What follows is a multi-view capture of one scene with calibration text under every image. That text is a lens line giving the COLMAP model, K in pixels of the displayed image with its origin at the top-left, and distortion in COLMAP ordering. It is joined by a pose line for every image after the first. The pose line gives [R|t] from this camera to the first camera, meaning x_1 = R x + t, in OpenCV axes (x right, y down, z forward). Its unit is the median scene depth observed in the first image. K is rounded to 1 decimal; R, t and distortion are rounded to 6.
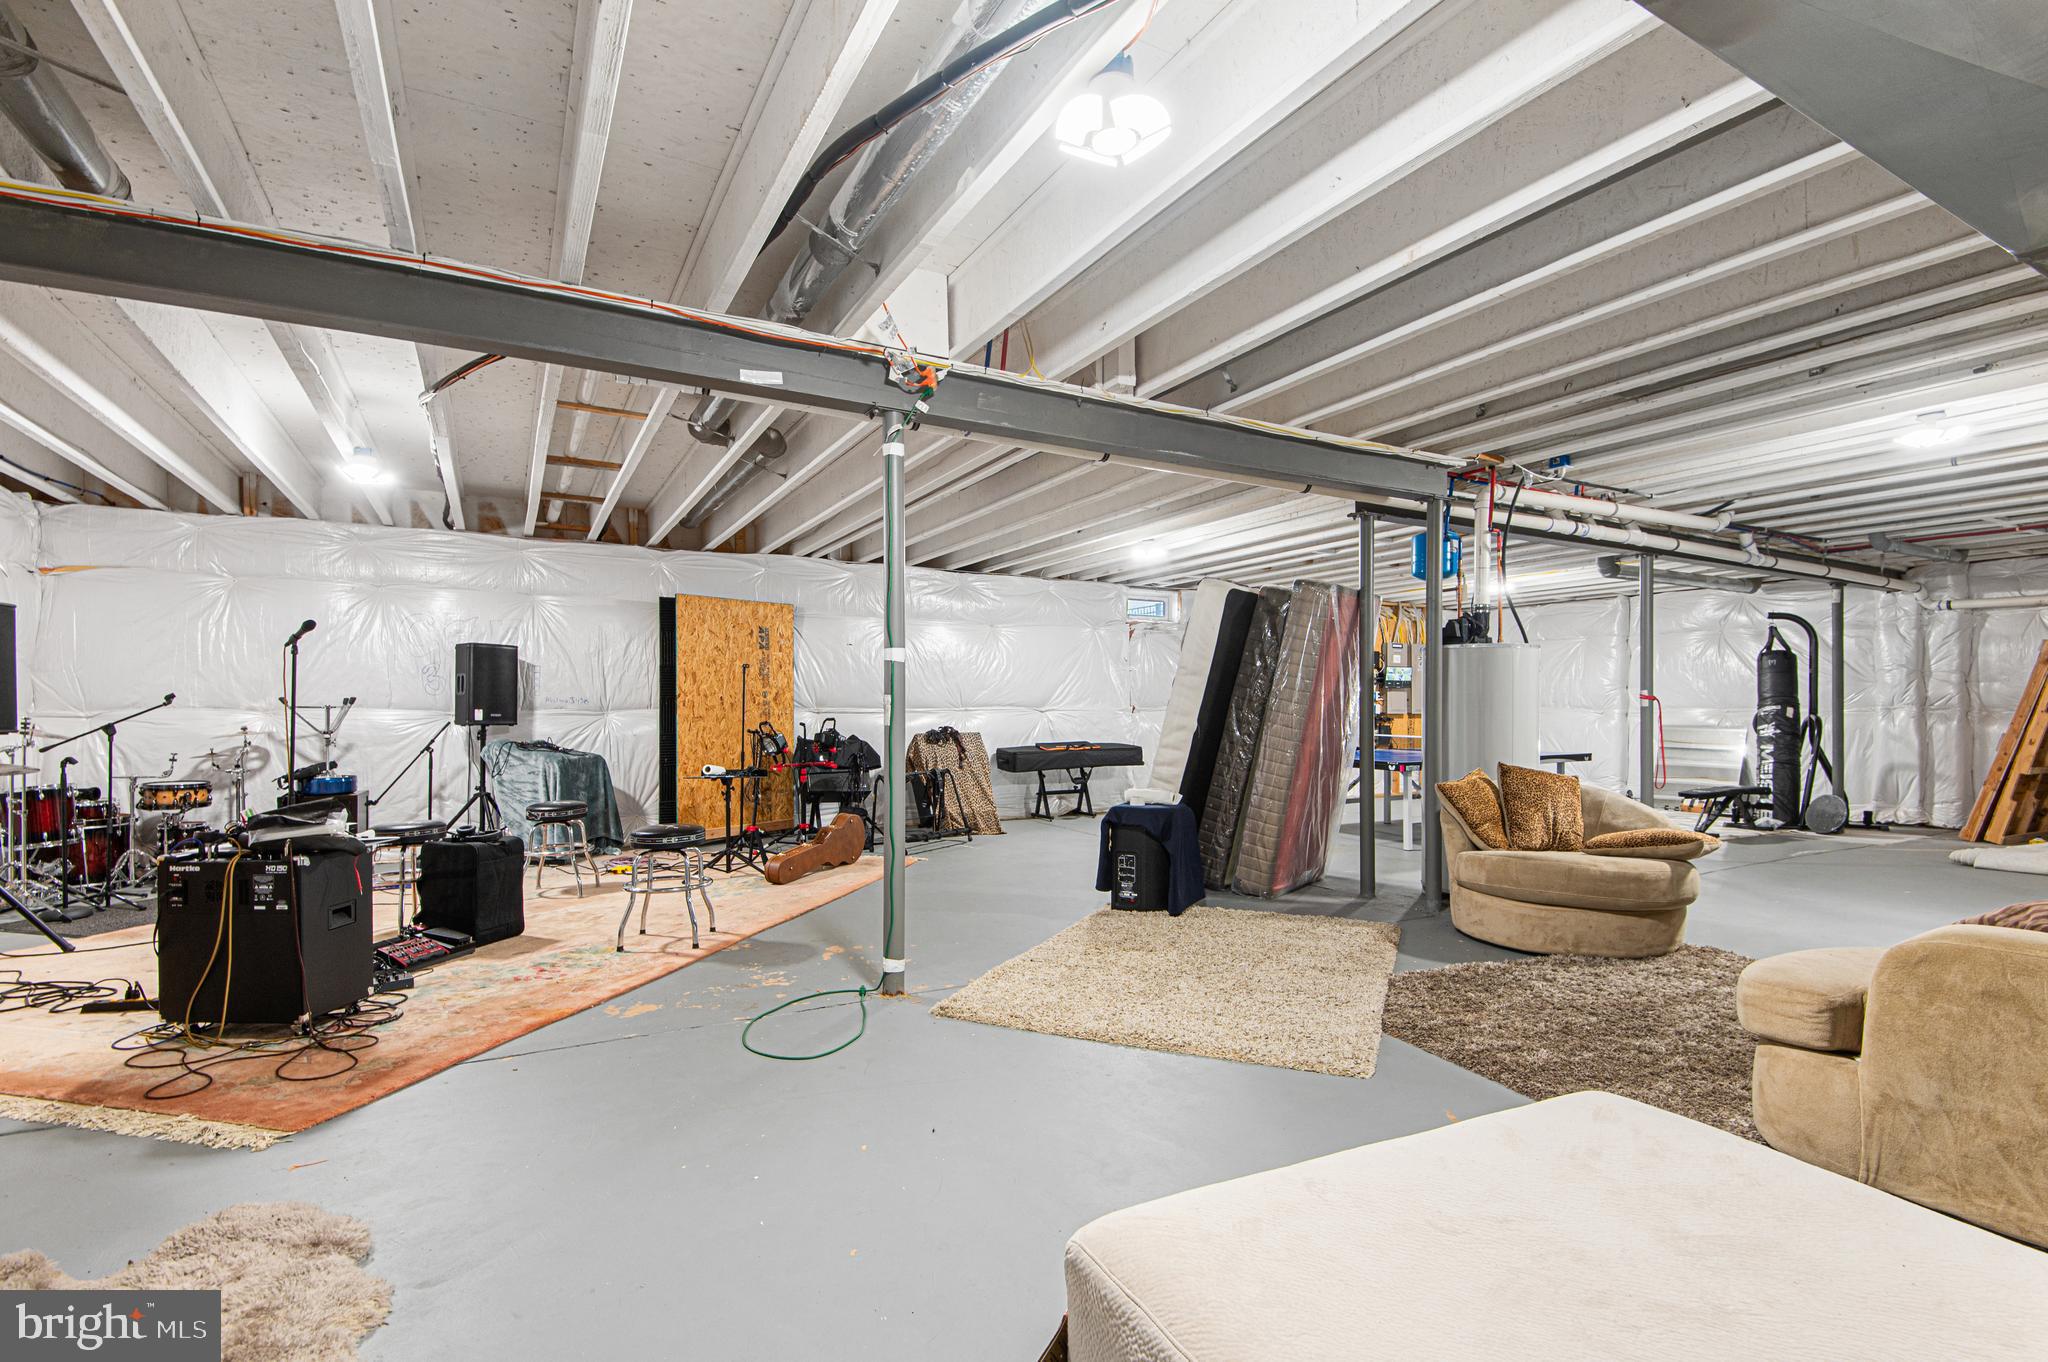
lens RADIAL K [[956.6, 0, 1030.1], [0, 956.6, 700.4], [0, 0, 1]] dist [0.003508, -0.005802]
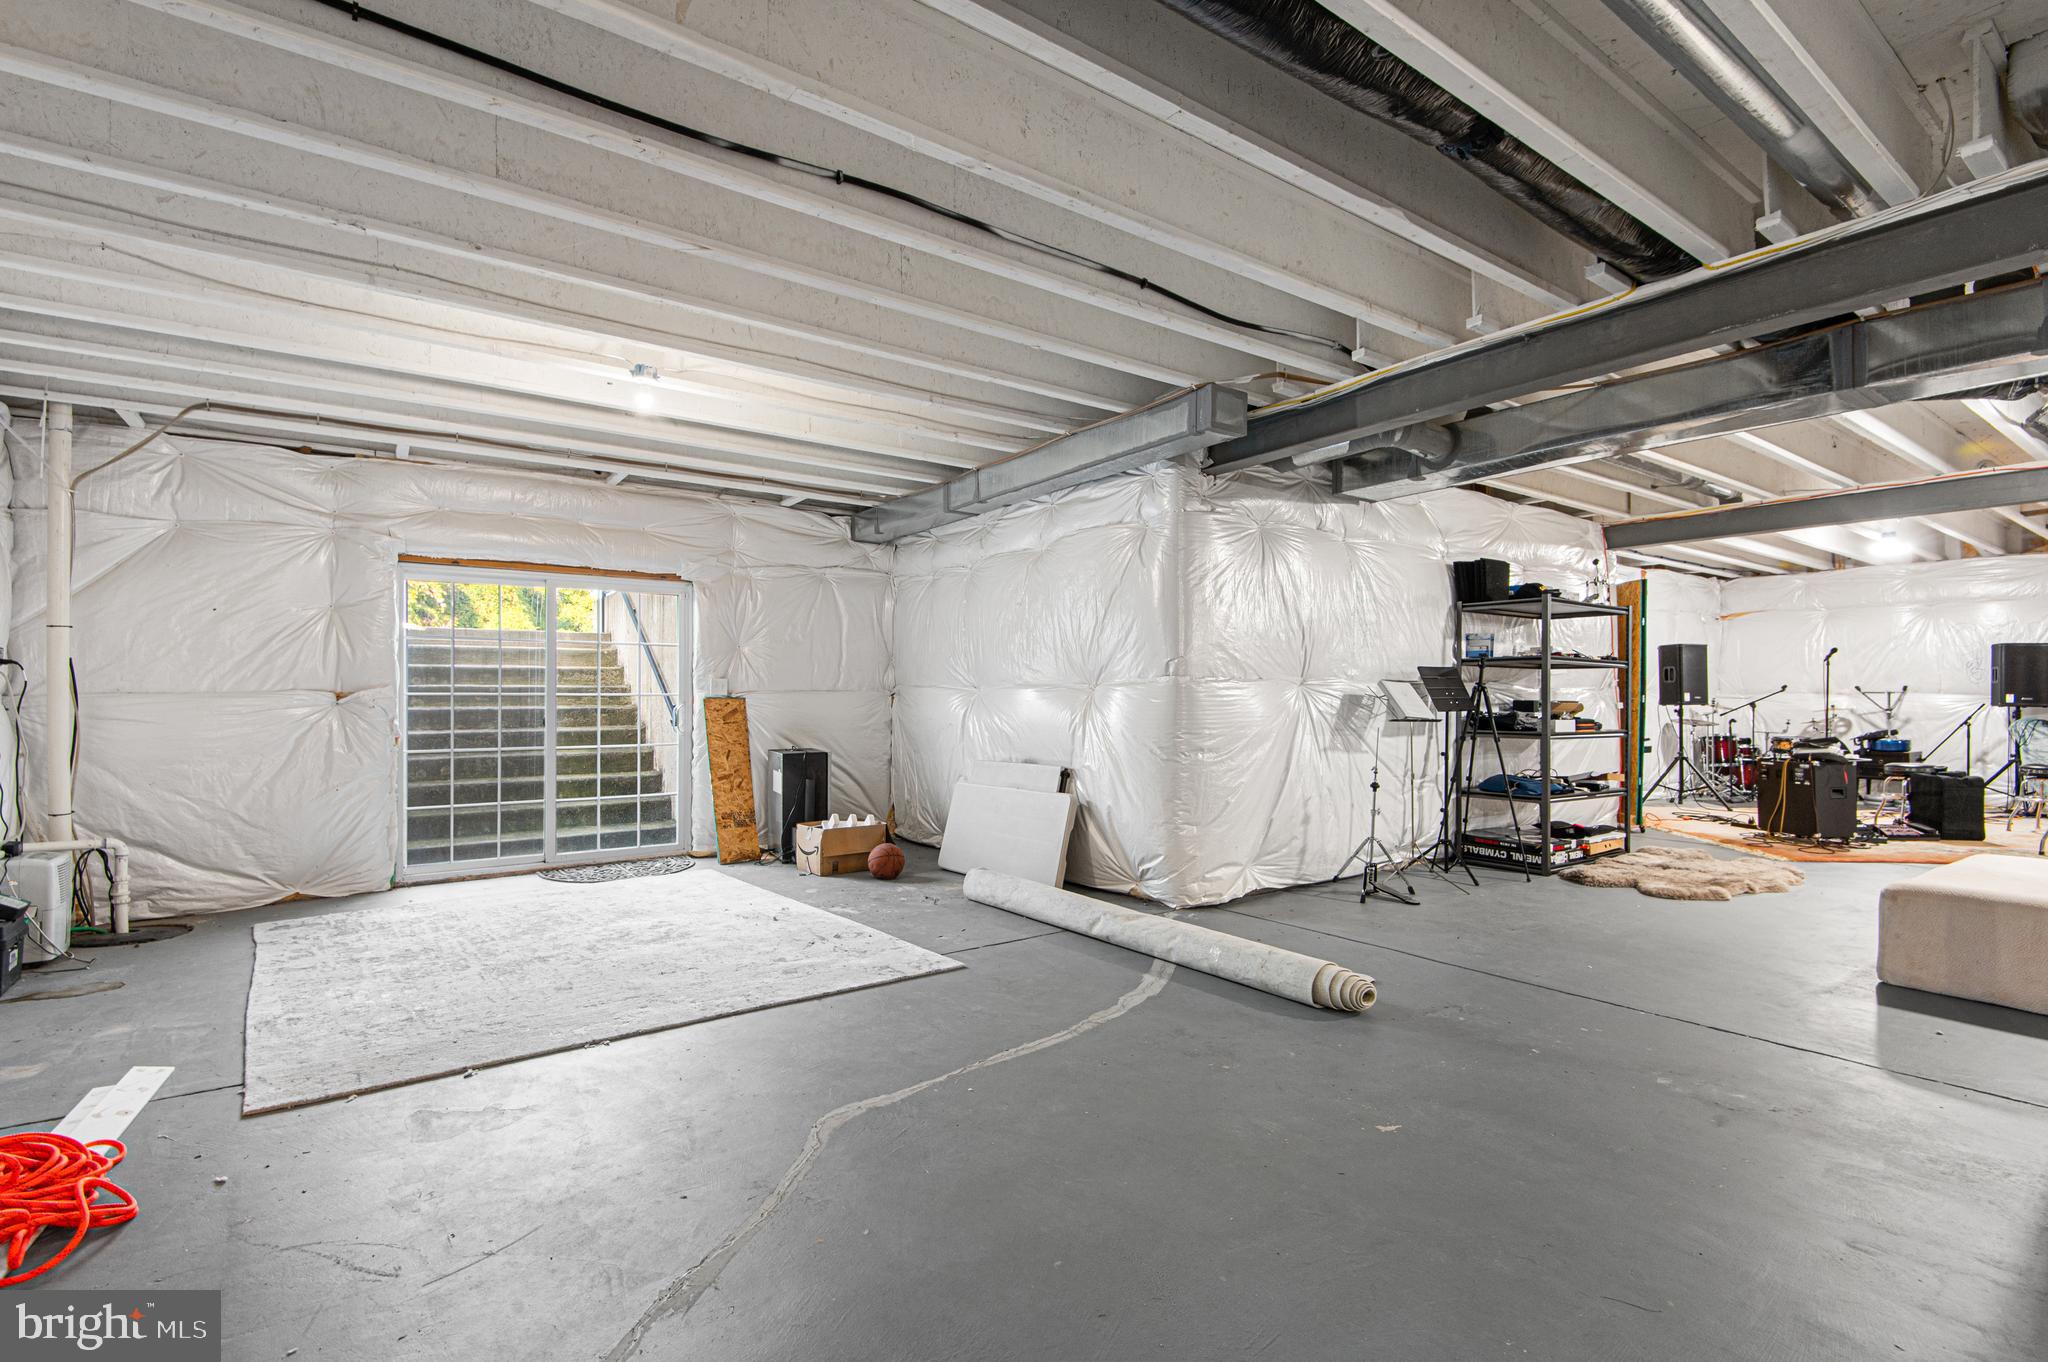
lens RADIAL K [[956.6, 0, 1030.1], [0, 956.6, 700.4], [0, 0, 1]] dist [0.003508, -0.005802]
pose [[0.128044, 0.007557, -0.991740, 0.570613], [0.007927, 0.999931, 0.008643, -0.004059], [0.991737, -0.008968, 0.127976, -0.513506]]
